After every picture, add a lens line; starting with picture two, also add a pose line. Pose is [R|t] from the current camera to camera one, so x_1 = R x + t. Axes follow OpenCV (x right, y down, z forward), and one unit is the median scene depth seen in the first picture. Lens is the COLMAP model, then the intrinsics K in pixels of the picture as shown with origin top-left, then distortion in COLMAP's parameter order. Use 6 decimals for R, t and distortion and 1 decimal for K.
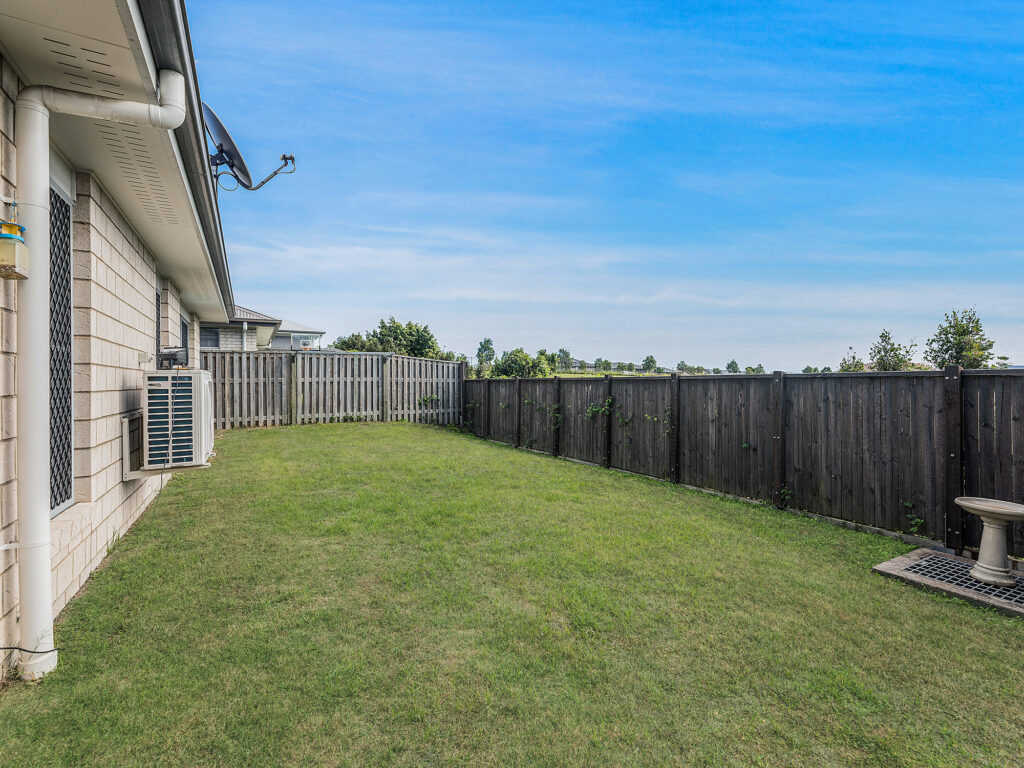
lens RADIAL K [[468.7, 0, 511.3], [0, 468.7, 382.0], [0, 0, 1]] dist [-0.000933, 0.000203]
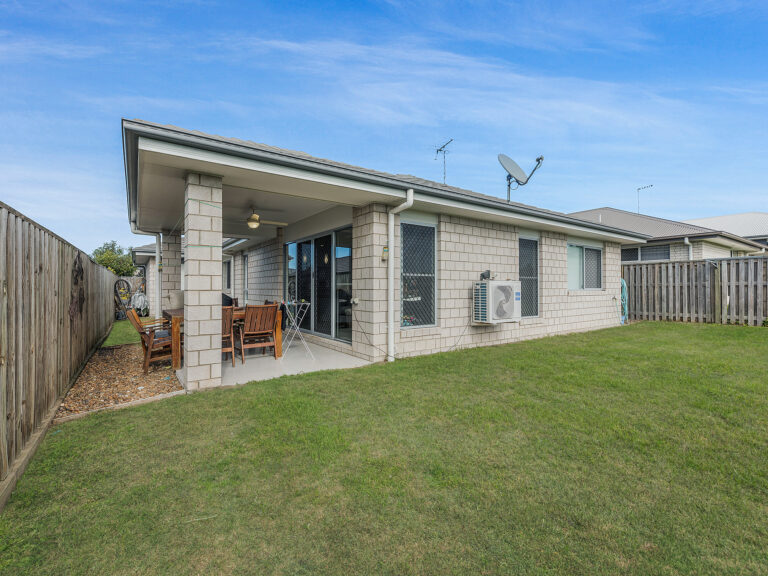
lens RADIAL K [[351.5, 0, 381.0], [0, 351.5, 284.6], [0, 0, 1]] dist [-0.000933, 0.000203]
pose [[0.071977, -0.000273, -0.997406, 0.332510], [0.003331, 0.999994, -0.000034, -0.005215], [0.997401, -0.003320, 0.071977, 0.134877]]
